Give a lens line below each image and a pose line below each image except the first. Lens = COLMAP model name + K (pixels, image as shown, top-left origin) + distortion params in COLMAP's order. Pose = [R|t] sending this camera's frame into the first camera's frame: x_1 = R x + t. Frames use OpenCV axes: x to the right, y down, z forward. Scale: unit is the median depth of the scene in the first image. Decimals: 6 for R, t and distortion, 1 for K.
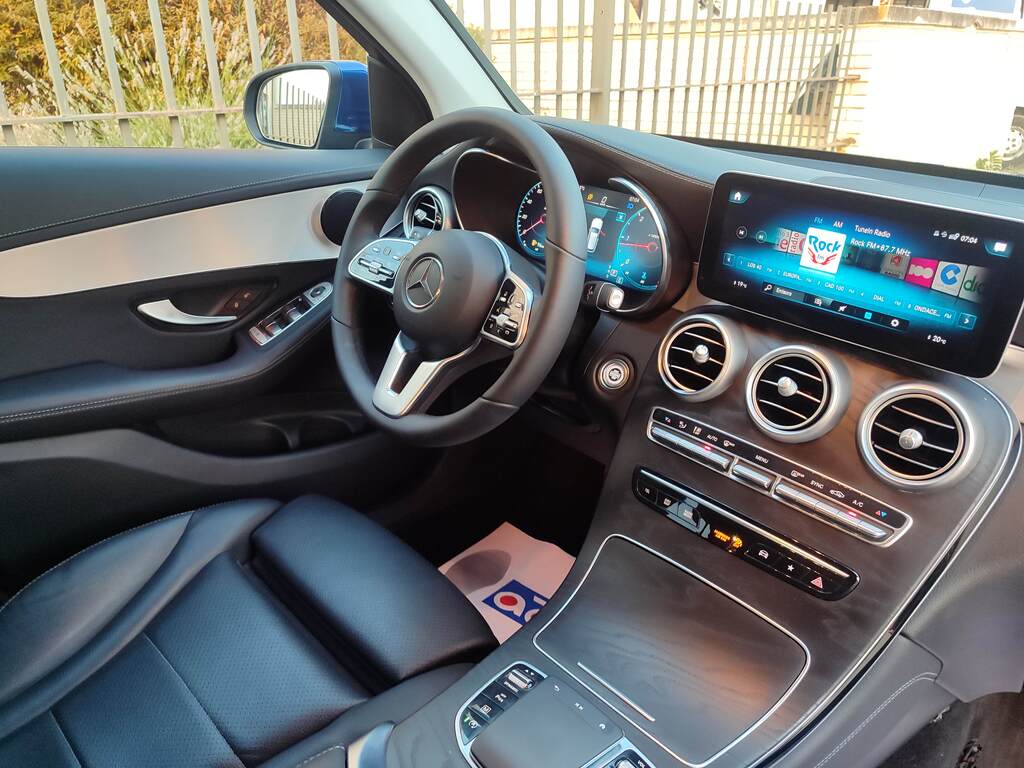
lens RADIAL K [[751.0, 0, 515.4], [0, 751.0, 383.5], [0, 0, 1]] dist [0.012329, -0.009701]
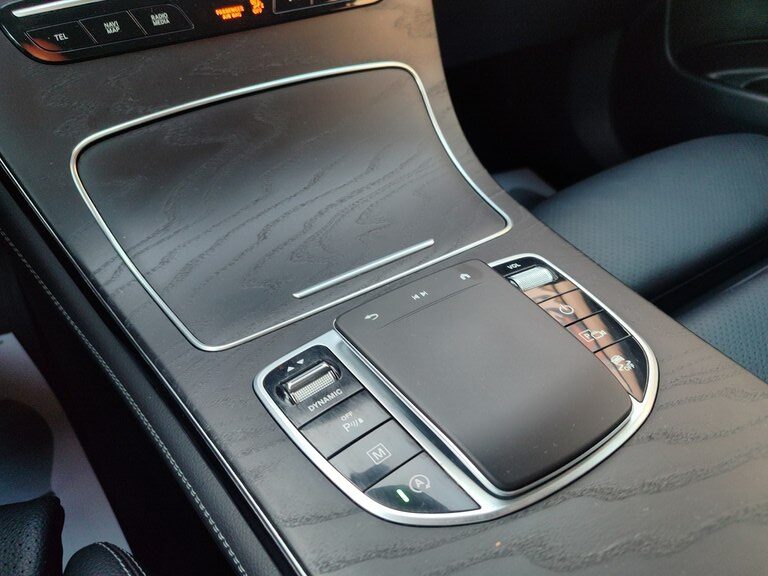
lens RADIAL K [[552.7, 0, 376.4], [0, 552.7, 292.9], [0, 0, 1]] dist [-0.003515, -0.000090]
pose [[0.201450, -0.686777, 0.698395, -0.182548], [0.432702, 0.702065, 0.565574, 0.161741], [-0.878742, 0.188262, 0.438601, 0.752885]]
